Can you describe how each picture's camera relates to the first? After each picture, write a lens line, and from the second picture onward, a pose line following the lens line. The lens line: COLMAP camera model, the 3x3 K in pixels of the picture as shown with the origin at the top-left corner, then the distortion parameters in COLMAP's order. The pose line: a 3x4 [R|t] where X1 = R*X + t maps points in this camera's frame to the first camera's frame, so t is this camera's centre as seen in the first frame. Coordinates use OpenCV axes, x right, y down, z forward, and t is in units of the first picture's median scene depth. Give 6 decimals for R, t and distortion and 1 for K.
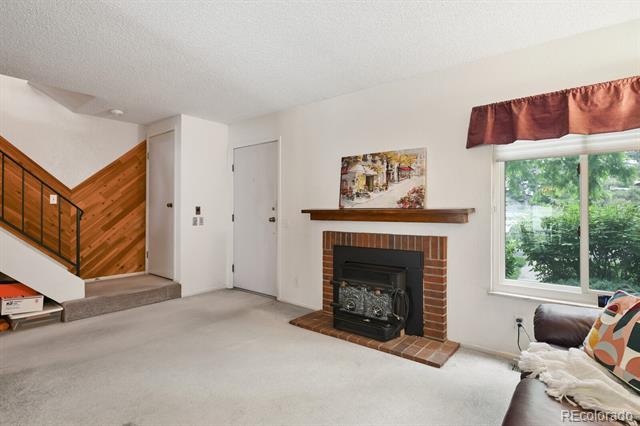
lens RADIAL K [[316.7, 0, 320.2], [0, 316.7, 208.4], [0, 0, 1]] dist [-0.012734, -0.001539]
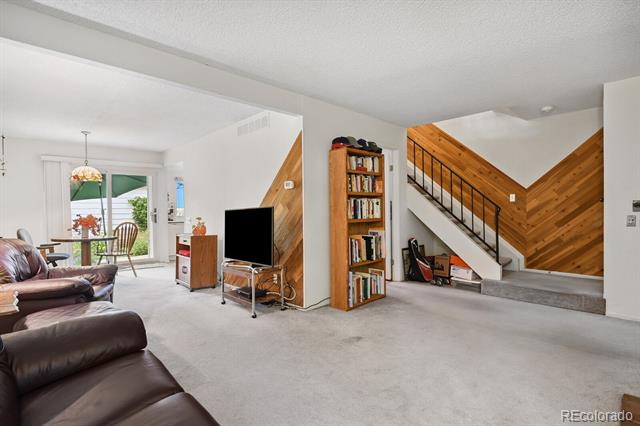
lens RADIAL K [[316.7, 0, 325.3], [0, 316.7, 212.4], [0, 0, 1]] dist [-0.012734, -0.001539]
pose [[-0.108680, 0.016720, -0.993936, 0.555563], [0.019774, 0.999697, 0.014655, -0.005679], [0.993880, -0.018061, -0.108978, 0.513593]]
